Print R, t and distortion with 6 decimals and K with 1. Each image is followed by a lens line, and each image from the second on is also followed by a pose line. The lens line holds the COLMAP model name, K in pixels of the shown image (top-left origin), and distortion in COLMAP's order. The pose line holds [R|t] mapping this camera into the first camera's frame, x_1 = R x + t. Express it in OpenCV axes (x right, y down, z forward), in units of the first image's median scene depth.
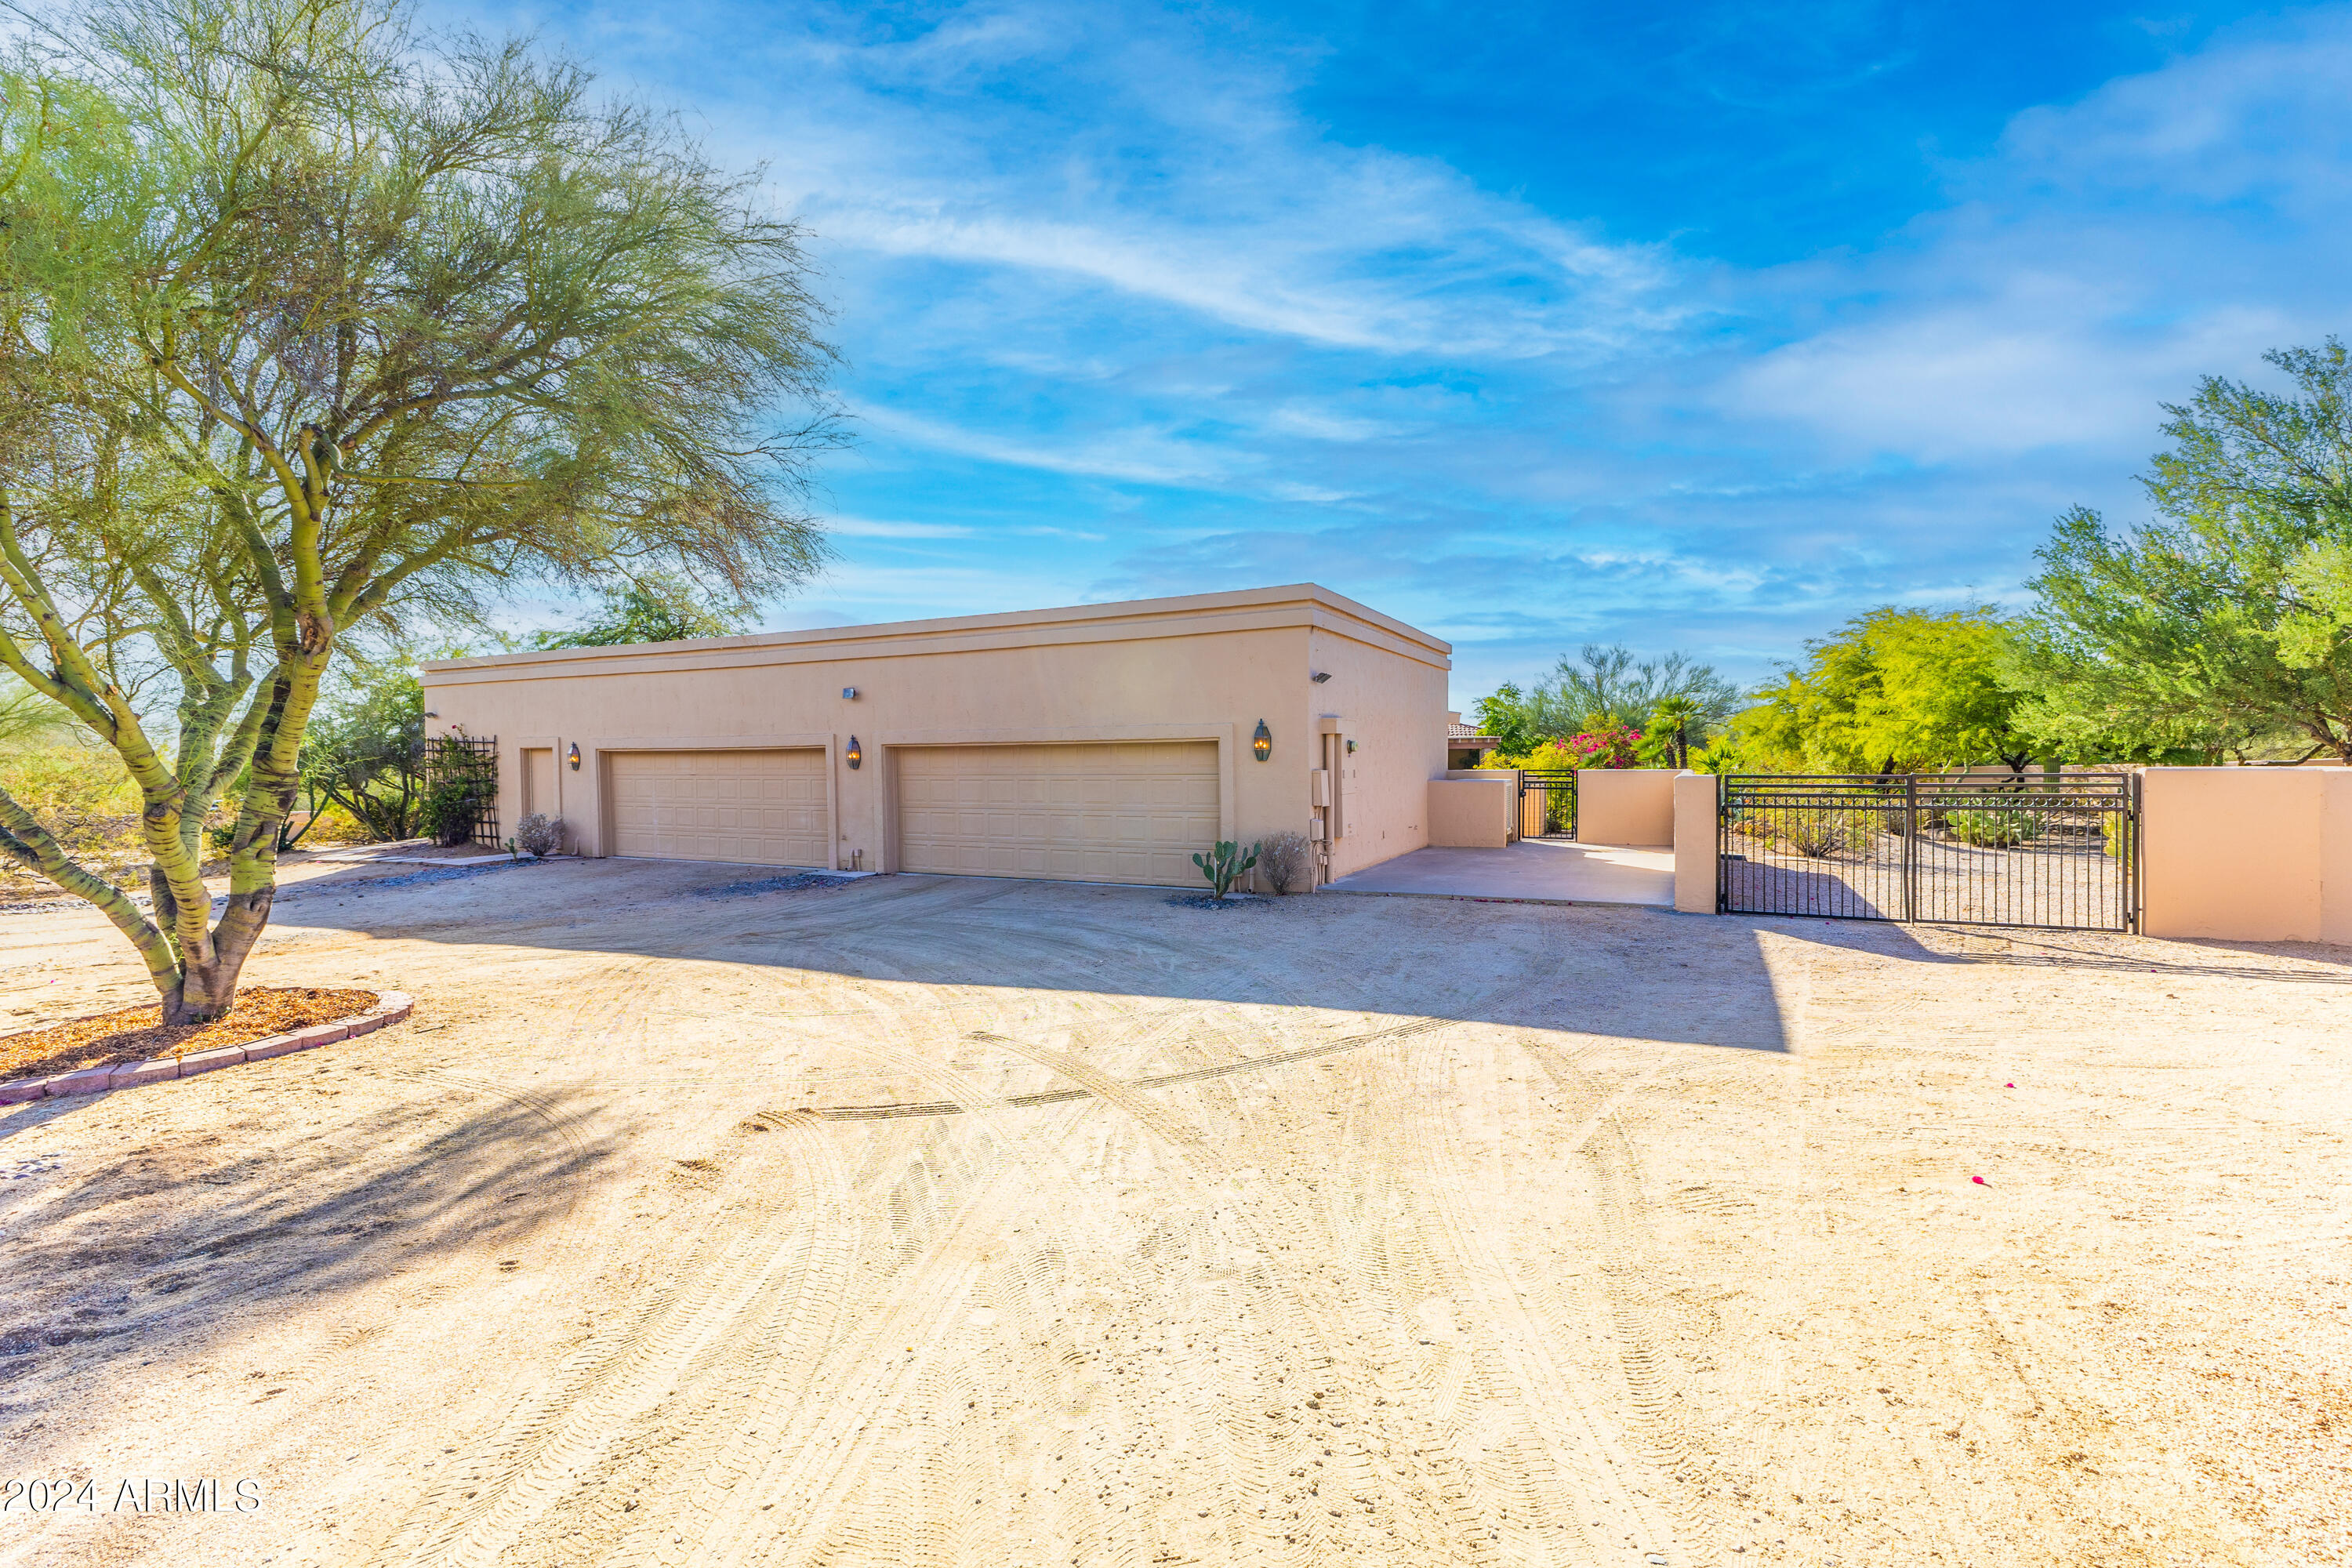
lens RADIAL K [[1022.4, 0, 1176.0], [0, 1022.4, 784.0], [0, 0, 1]] dist [-0.001541, -0.000097]
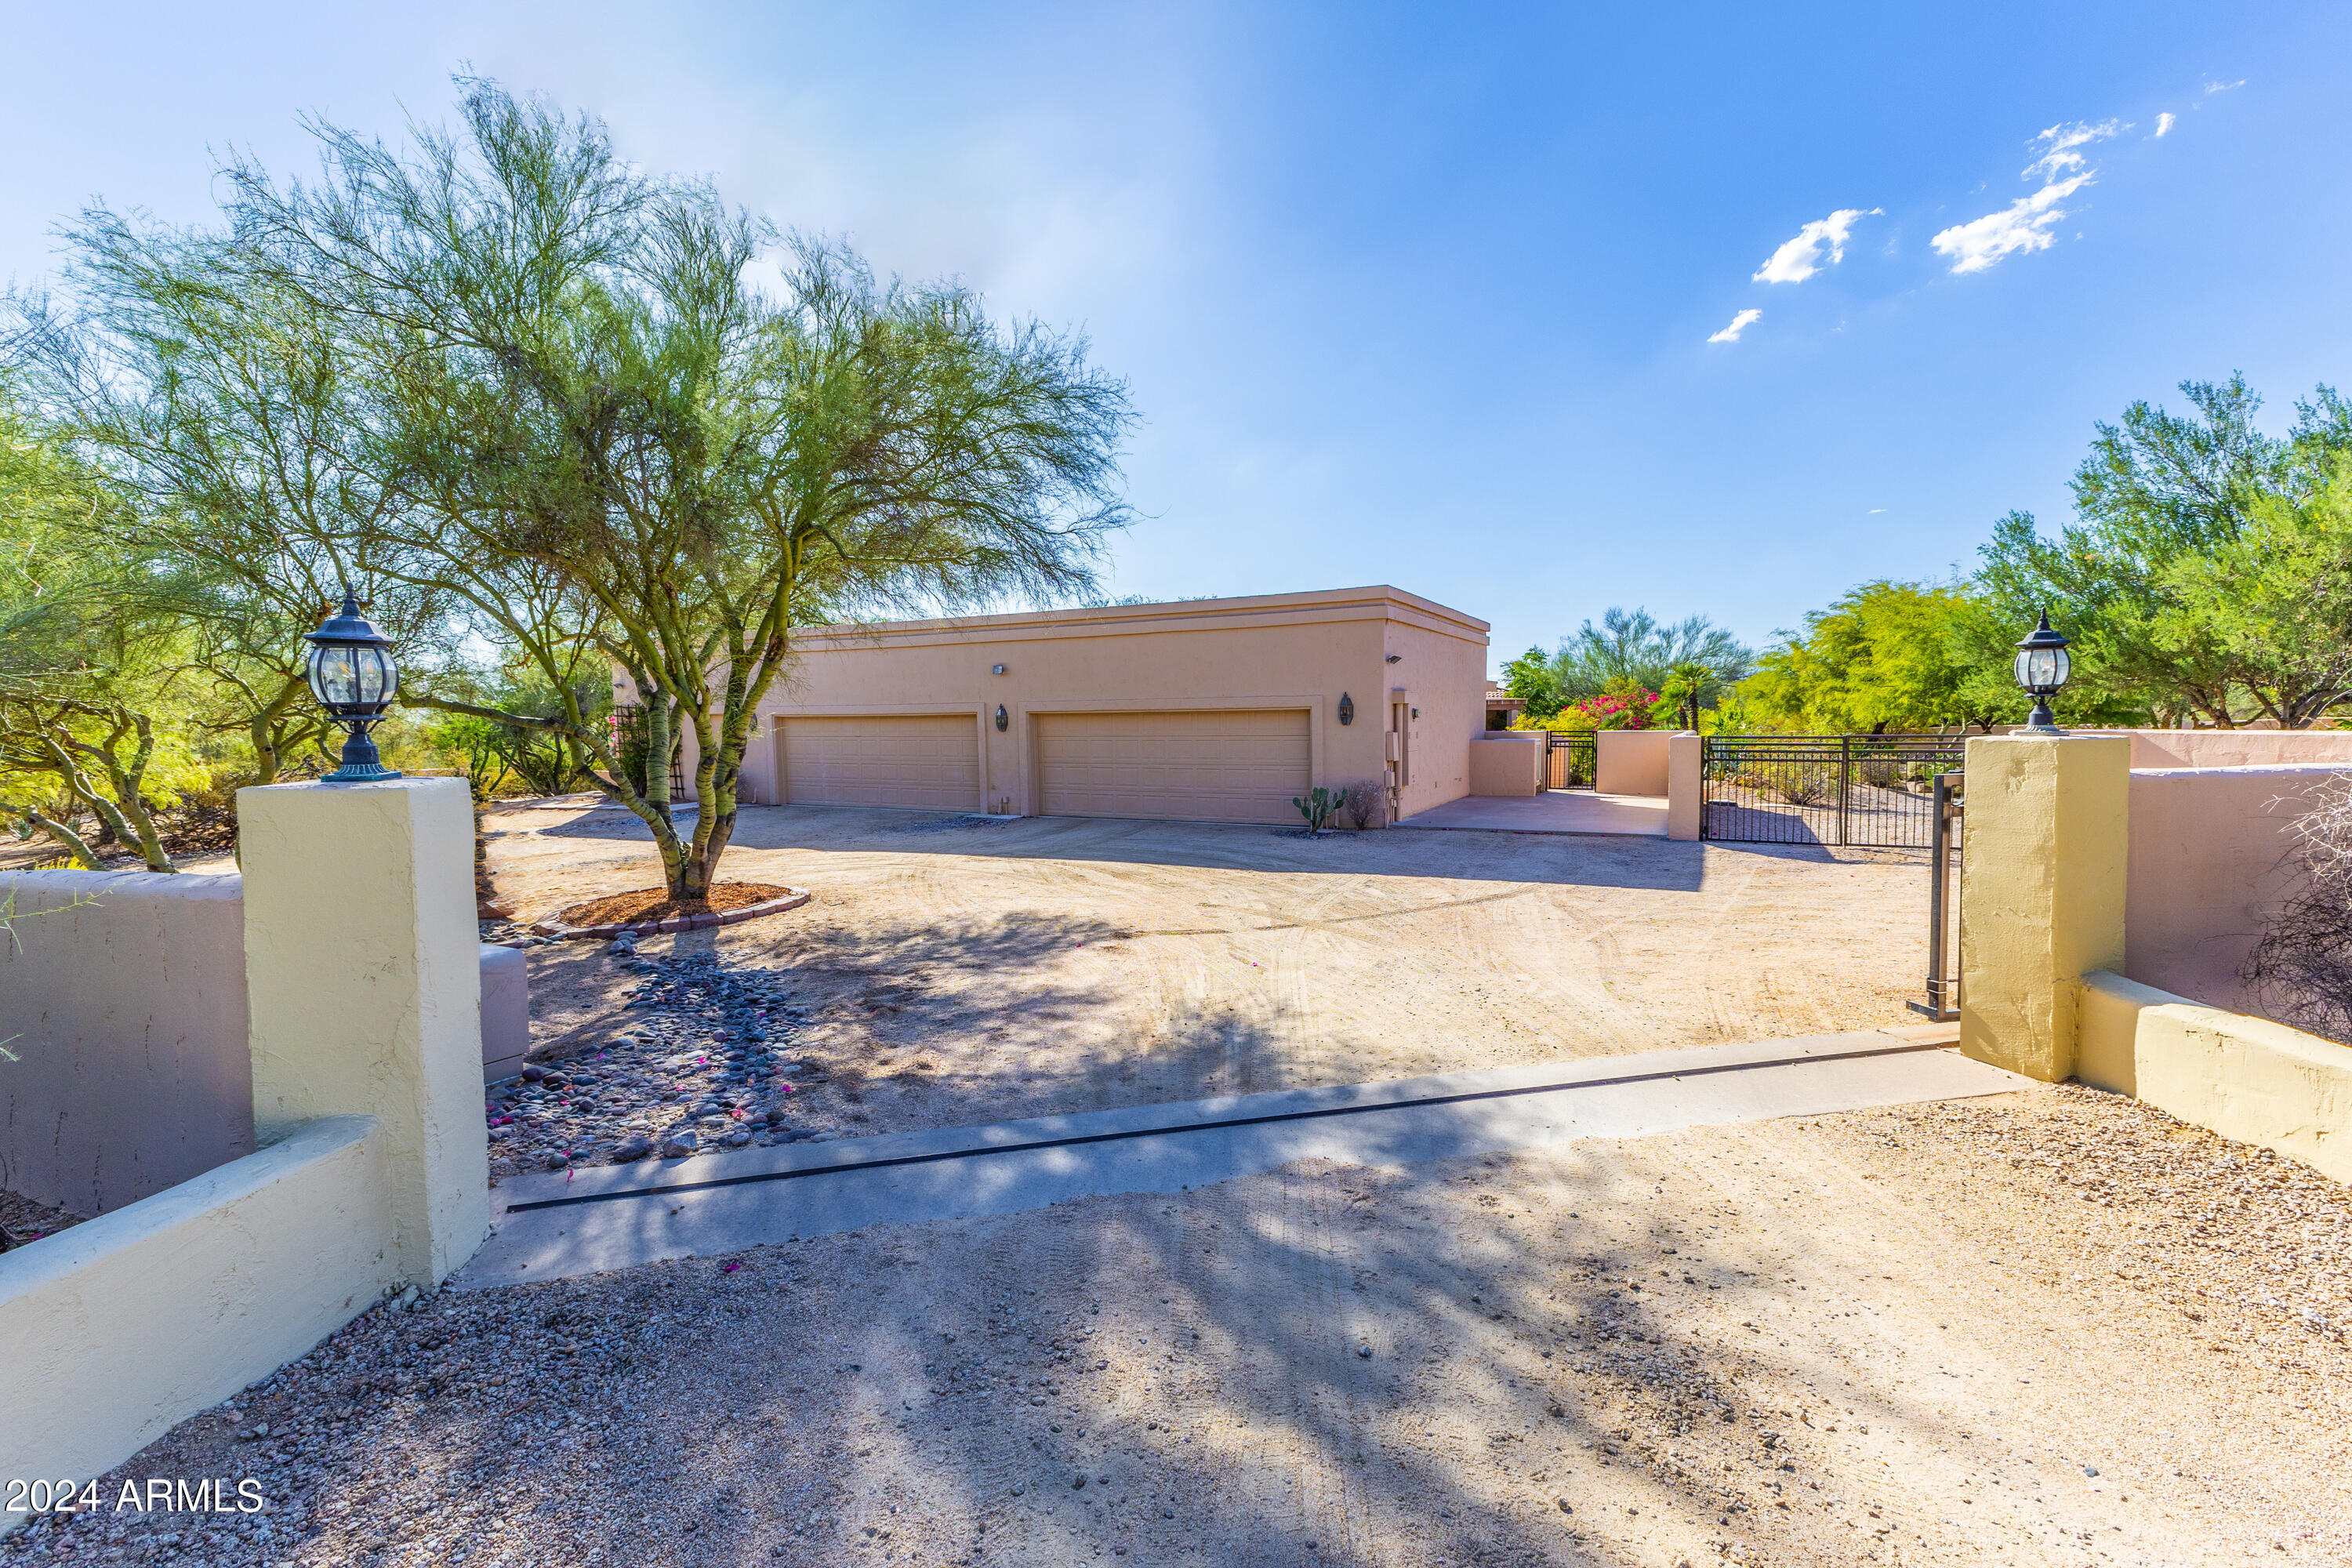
lens RADIAL K [[1022.4, 0, 1176.0], [0, 1022.4, 784.0], [0, 0, 1]] dist [-0.001541, -0.000097]
pose [[0.999814, -0.000824, -0.019290, -0.069041], [0.001584, 0.999221, 0.039420, 0.000018], [0.019243, -0.039443, 0.999037, -0.186092]]
